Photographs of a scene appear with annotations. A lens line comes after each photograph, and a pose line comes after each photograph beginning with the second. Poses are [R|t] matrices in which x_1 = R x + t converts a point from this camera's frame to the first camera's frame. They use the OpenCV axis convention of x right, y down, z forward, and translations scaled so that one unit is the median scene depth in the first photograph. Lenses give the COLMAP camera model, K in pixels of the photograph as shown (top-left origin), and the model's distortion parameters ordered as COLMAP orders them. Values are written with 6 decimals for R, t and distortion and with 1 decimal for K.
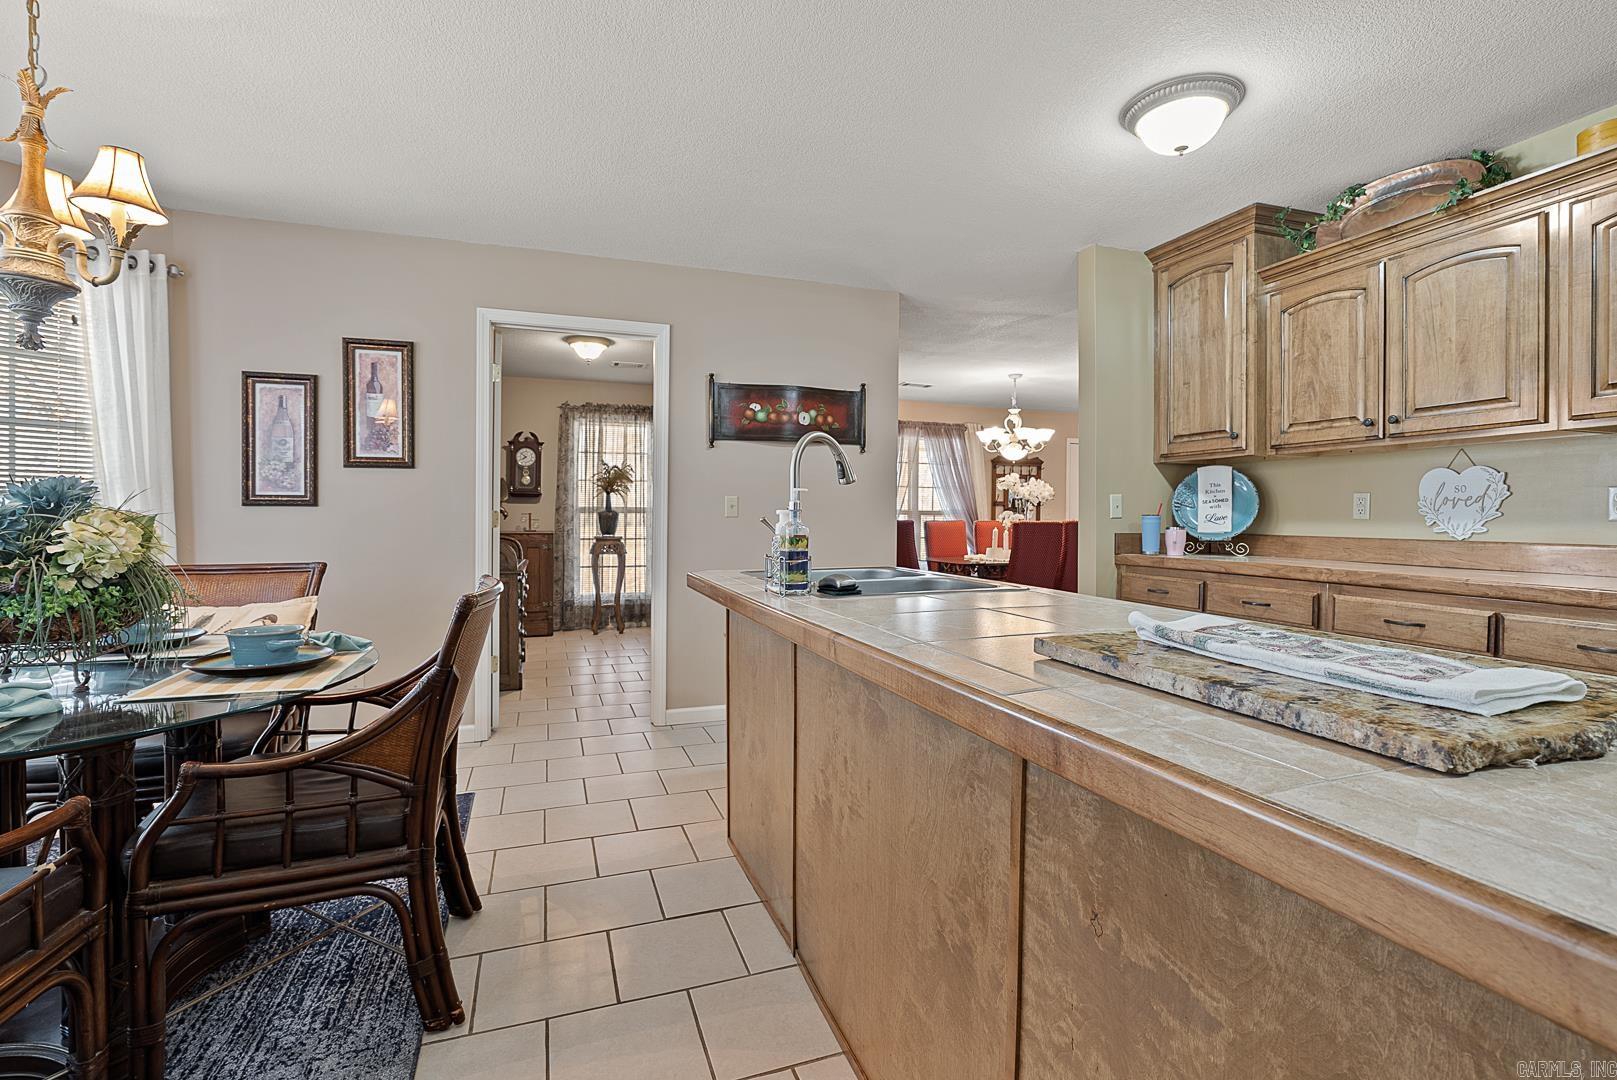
lens RADIAL K [[746.7, 0, 808.2], [0, 746.7, 536.1], [0, 0, 1]] dist [-0.016295, 0.004235]
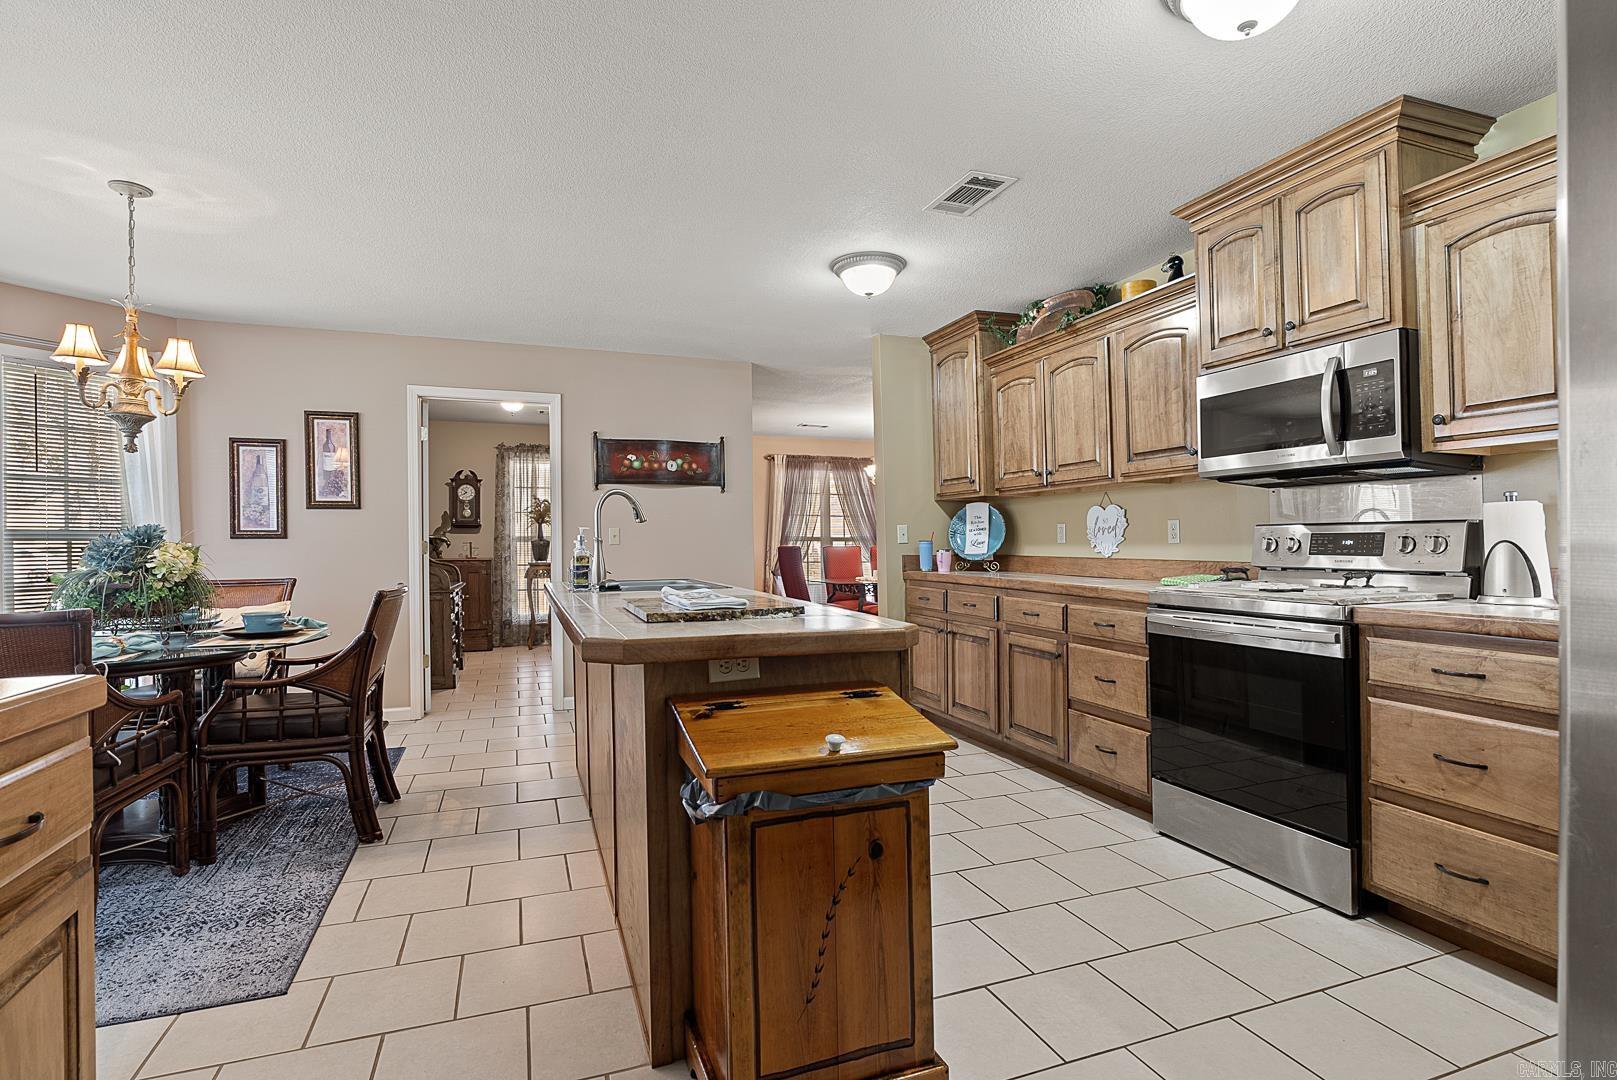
lens RADIAL K [[788.1, 0, 796.1], [0, 788.1, 573.0], [0, 0, 1]] dist [-0.013156, 0.000665]
pose [[0.999975, -0.006858, 0.001887, 0.235380], [0.006835, 0.999908, 0.011711, 0.010476], [-0.001968, -0.011698, 0.999930, -0.387206]]
